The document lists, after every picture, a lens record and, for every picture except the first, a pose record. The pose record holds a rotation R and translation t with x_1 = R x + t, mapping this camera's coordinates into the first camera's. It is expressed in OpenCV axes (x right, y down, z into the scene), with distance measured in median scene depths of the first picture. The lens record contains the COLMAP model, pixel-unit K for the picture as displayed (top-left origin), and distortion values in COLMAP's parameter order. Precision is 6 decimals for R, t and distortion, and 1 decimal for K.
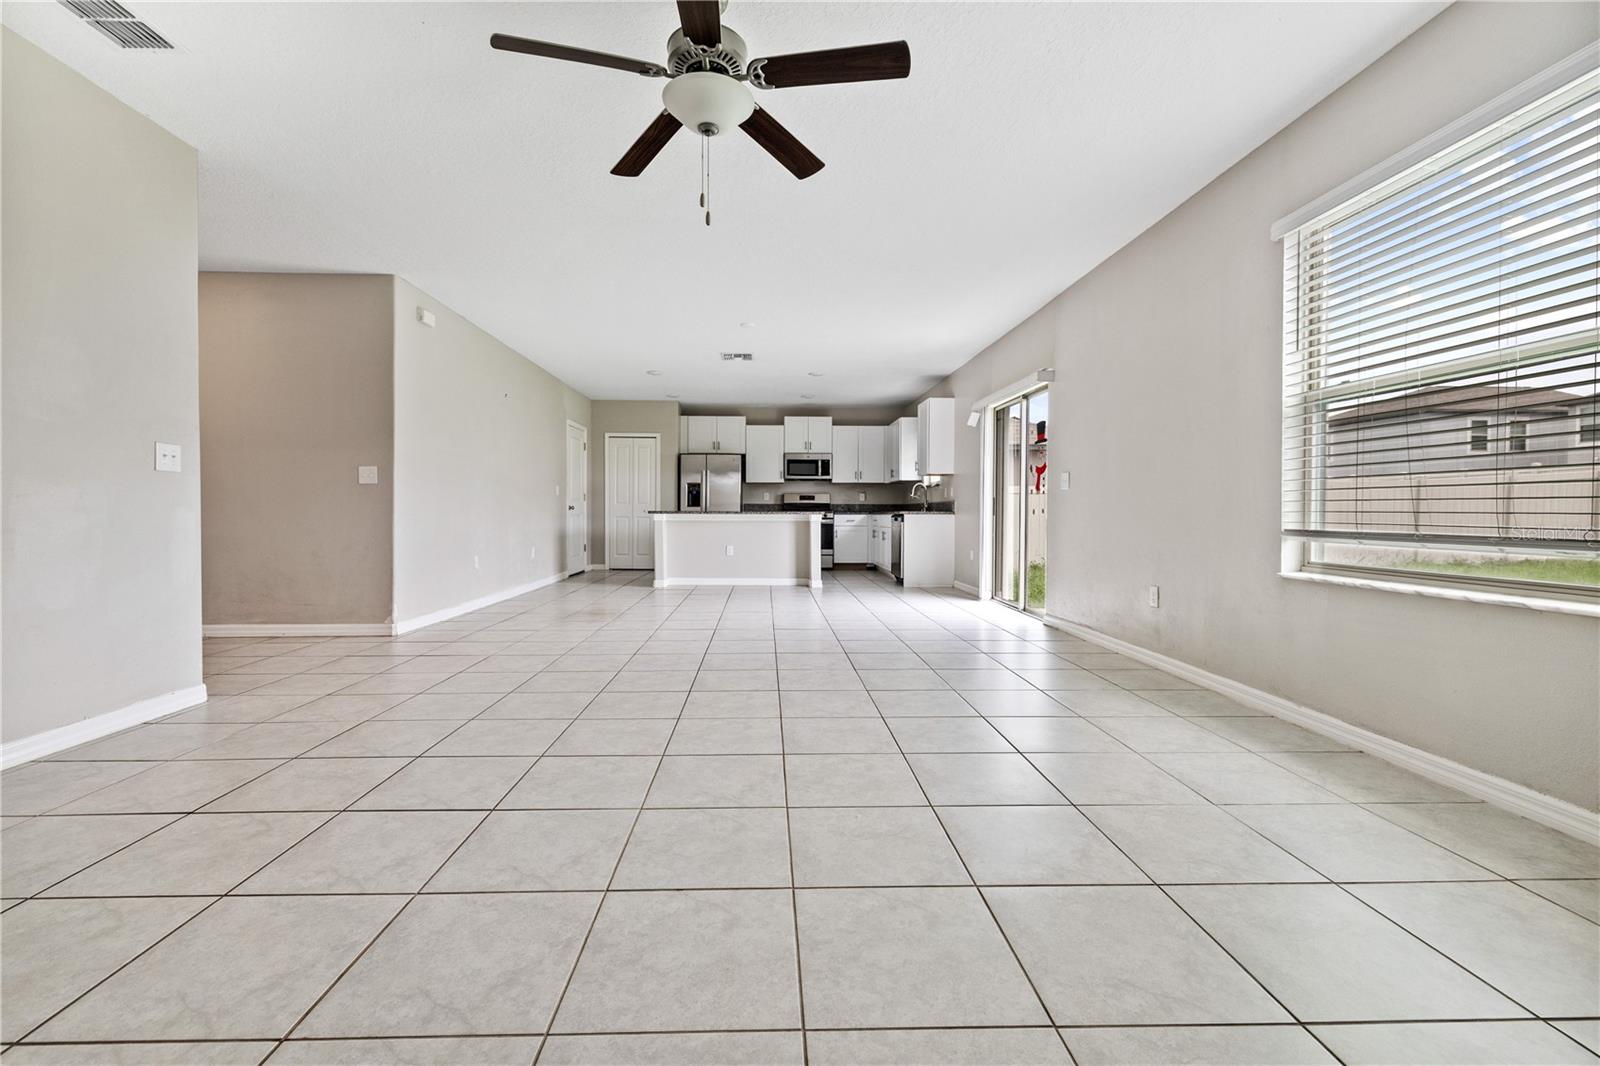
lens RADIAL K [[682.3, 0, 764.8], [0, 682.3, 513.3], [0, 0, 1]] dist [0.001268, 0.000698]
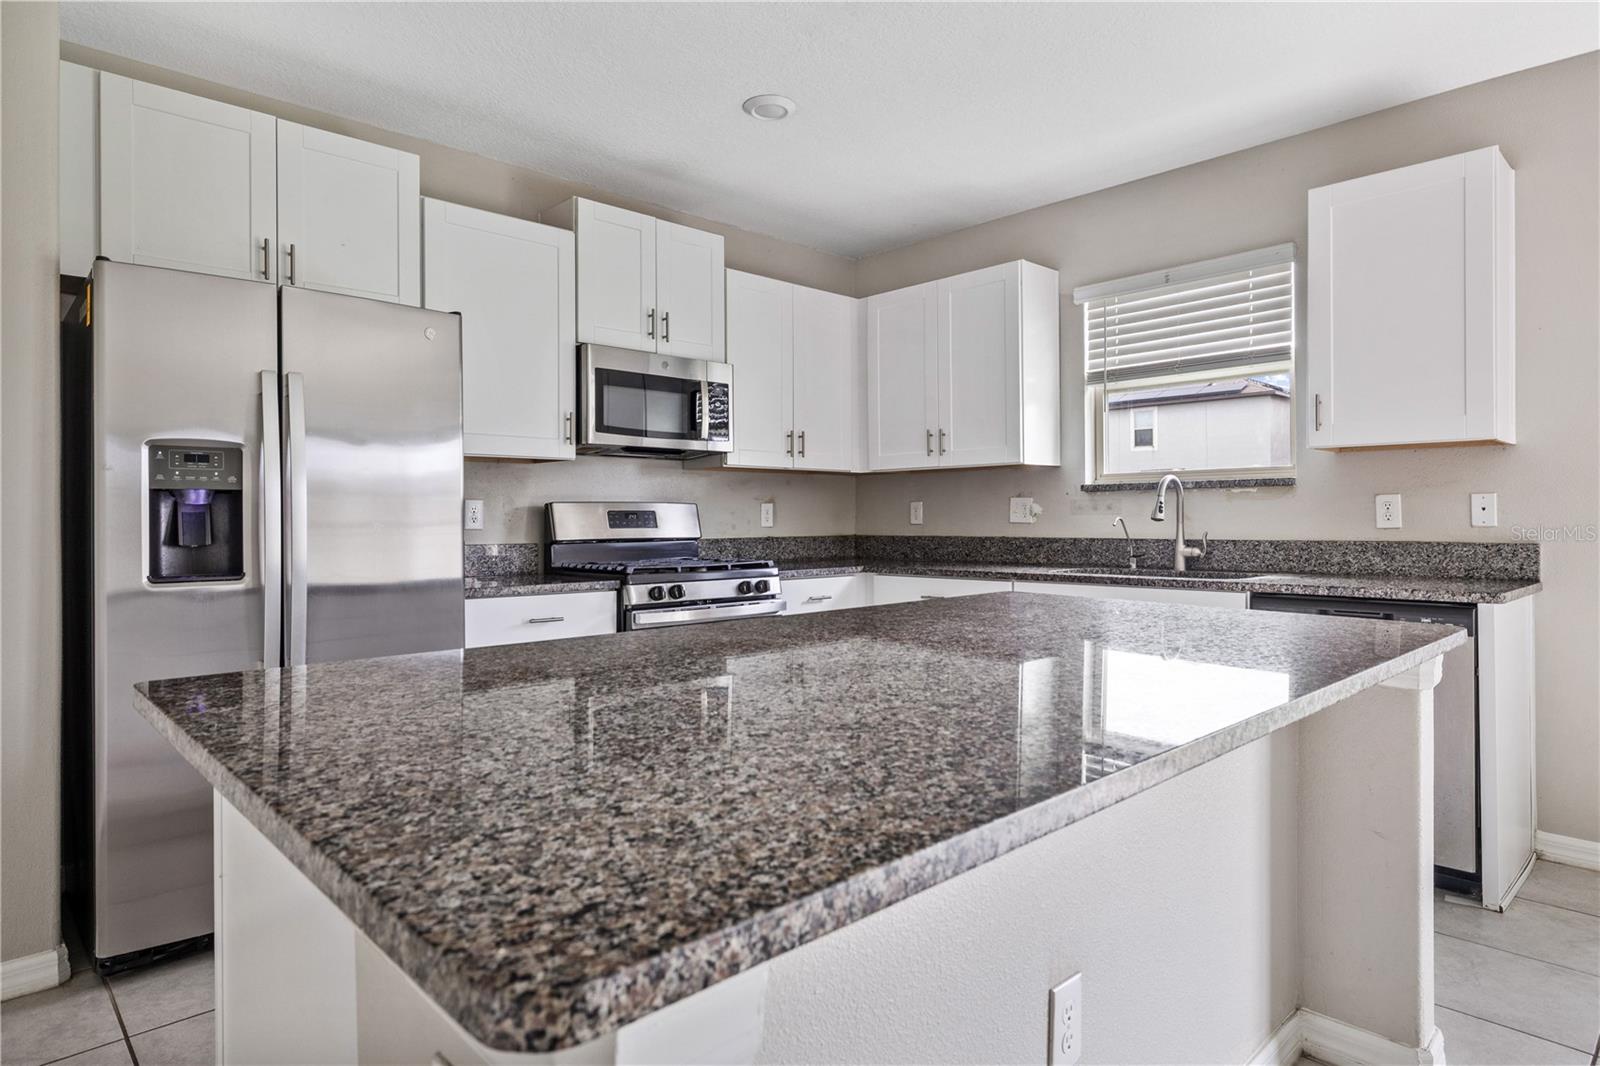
lens RADIAL K [[905.8, 0, 777.6], [0, 905.8, 519.3], [0, 0, 1]] dist [0.001924, -0.000997]
pose [[0.730129, -0.011019, 0.683221, -0.147984], [0.009991, 0.999935, 0.005449, -0.024934], [-0.683237, 0.002848, 0.730191, 0.719720]]
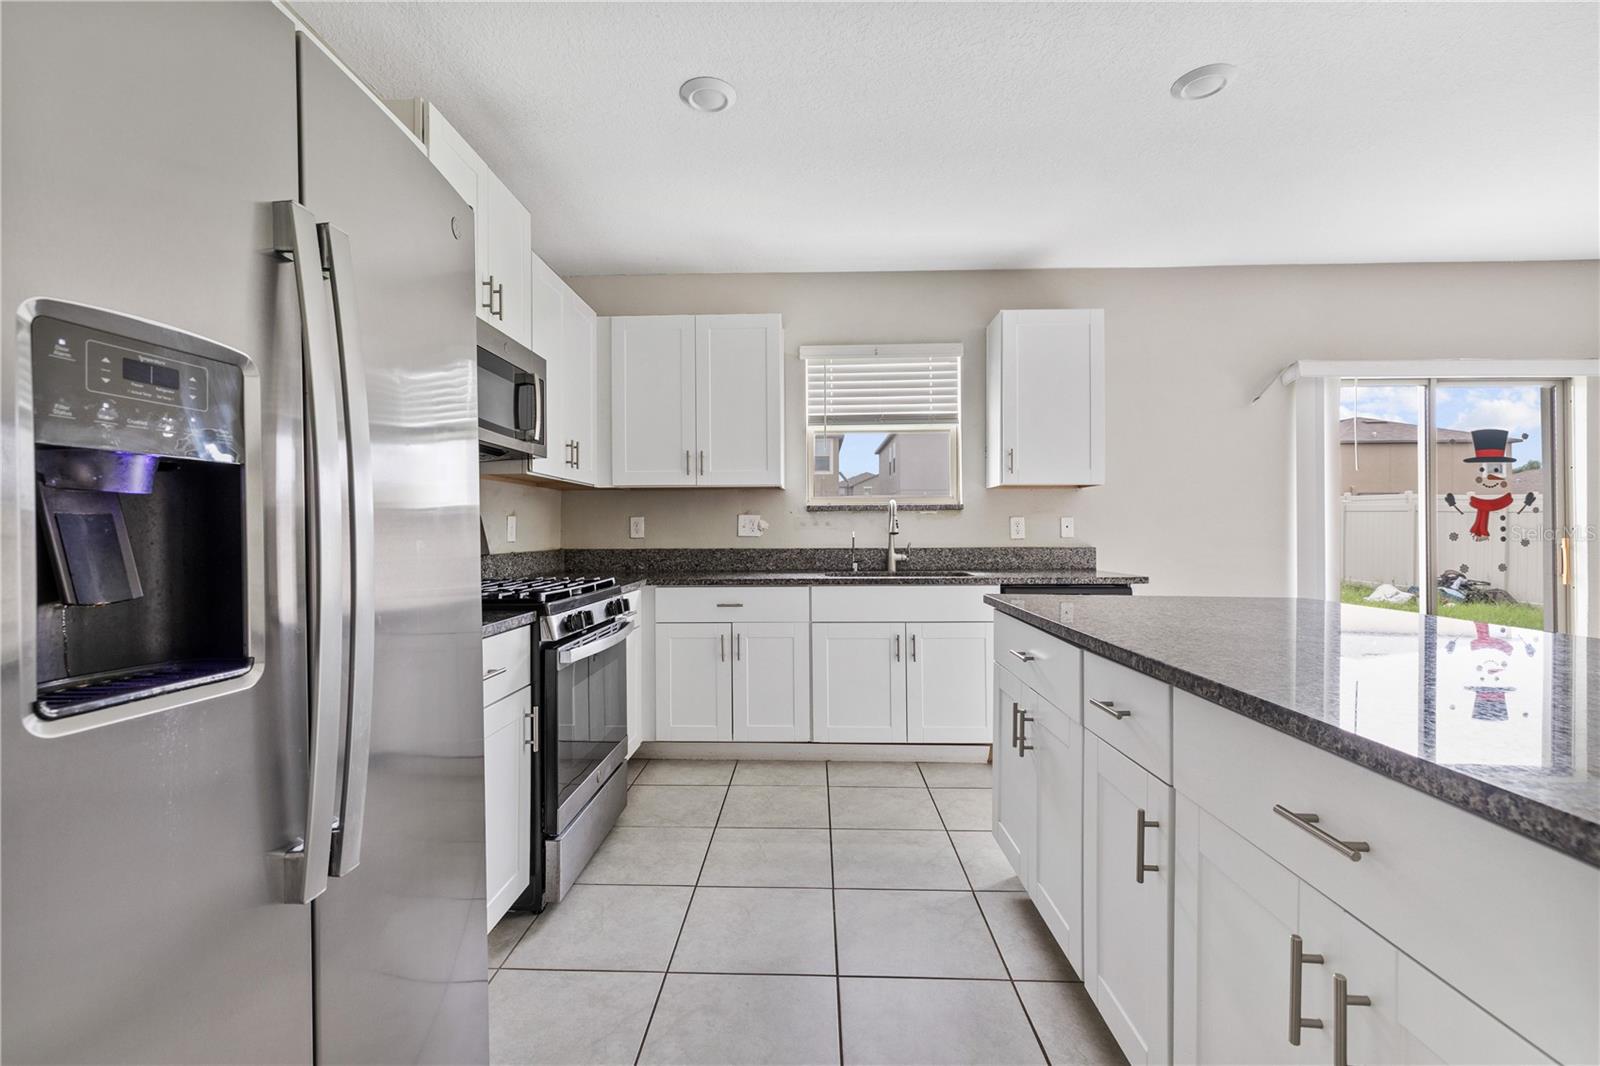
lens RADIAL K [[707.9, 0, 777.3], [0, 707.9, 523.0], [0, 0, 1]] dist [-0.009096, 0.000178]
pose [[0.044018, 0.003962, 0.999023, -0.163101], [0.004382, 0.999982, -0.004159, -0.025486], [-0.999021, 0.004561, 0.044000, 0.911563]]
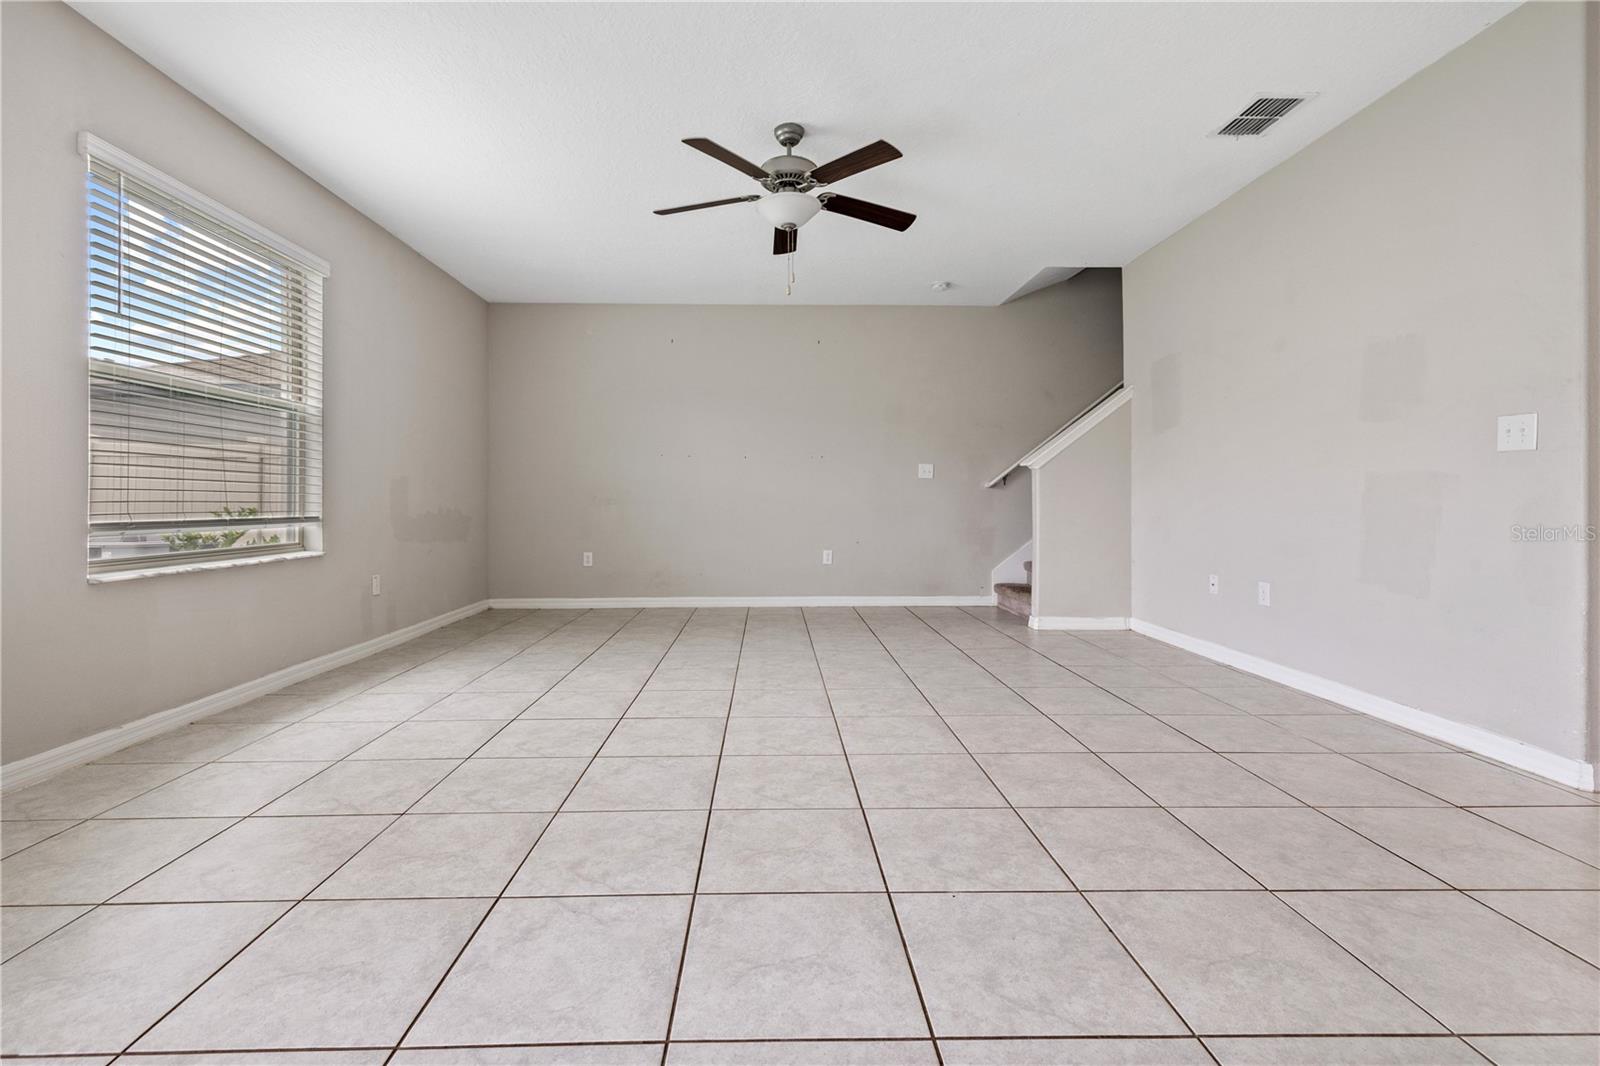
lens RADIAL K [[682.3, 0, 786.9], [0, 682.3, 498.2], [0, 0, 1]] dist [0.001268, 0.000698]
pose [[-0.999658, -0.001189, -0.026115, -0.009582], [-0.001215, 0.999999, 0.000985, -0.002404], [0.026114, 0.001017, -0.999658, 0.512469]]
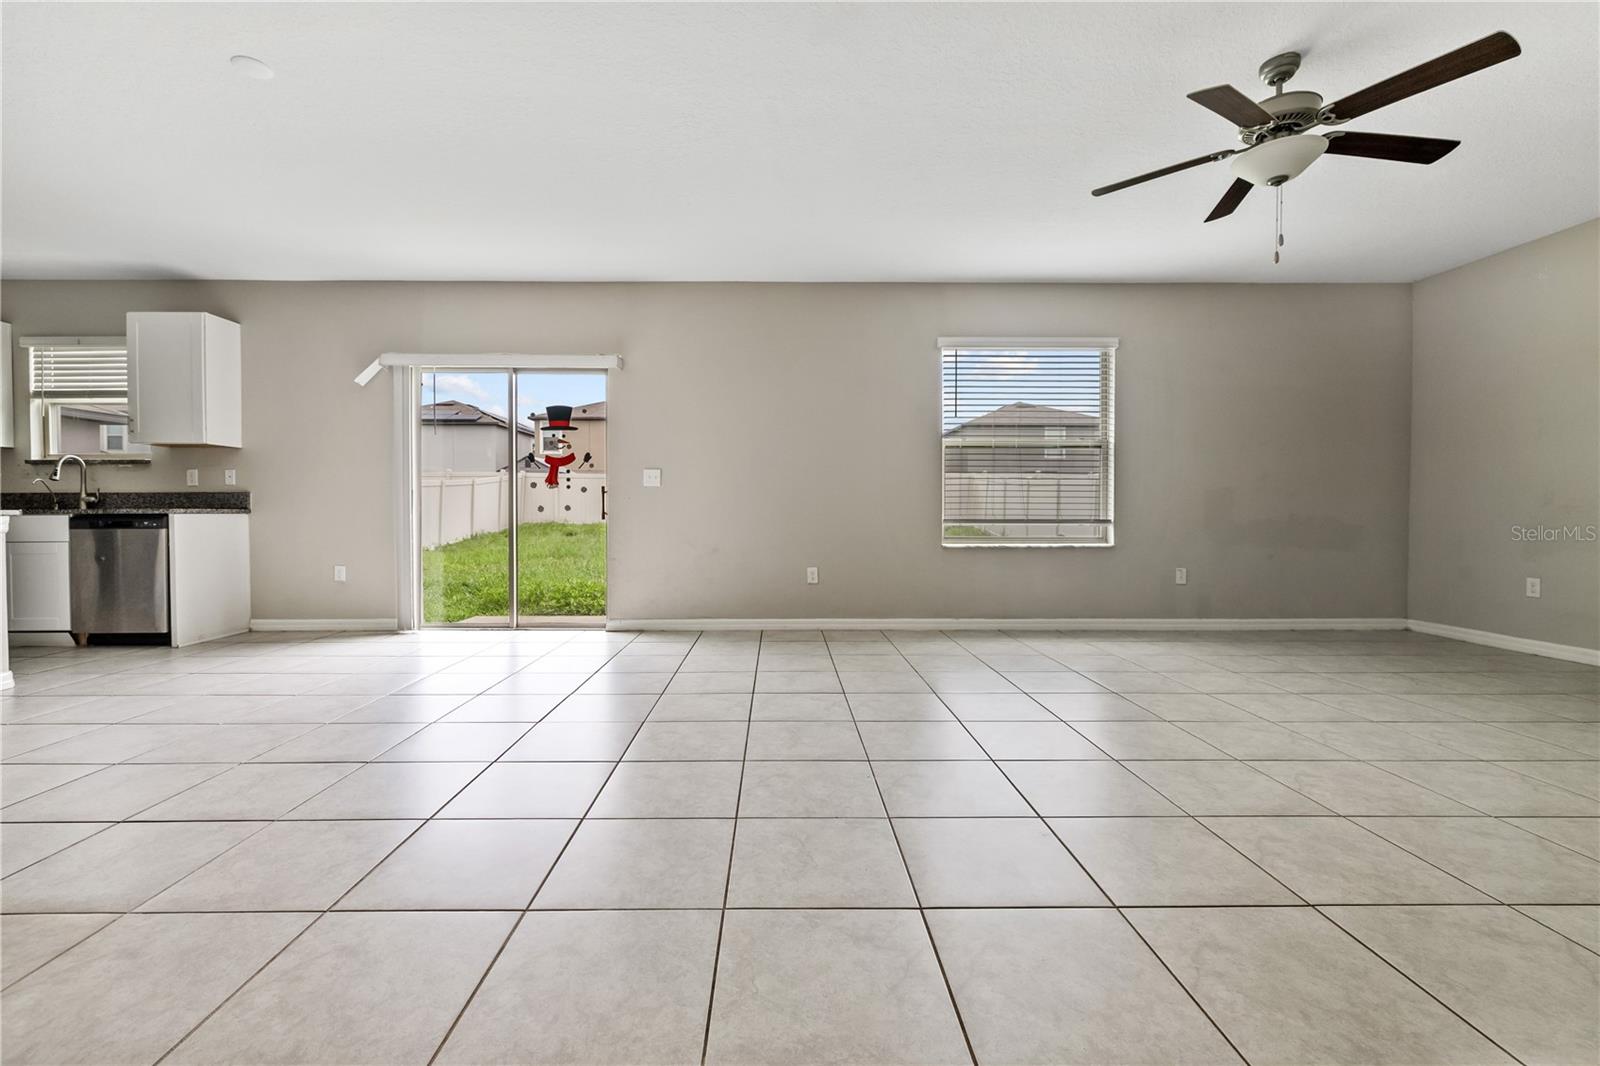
lens RADIAL K [[682.3, 0, 788.6], [0, 682.3, 518.4], [0, 0, 1]] dist [0.001268, 0.000698]
pose [[-0.009190, -0.018774, 0.999782, -0.265992], [0.002882, 0.999819, 0.018802, -0.003276], [-0.999954, 0.003054, -0.009134, 0.393356]]
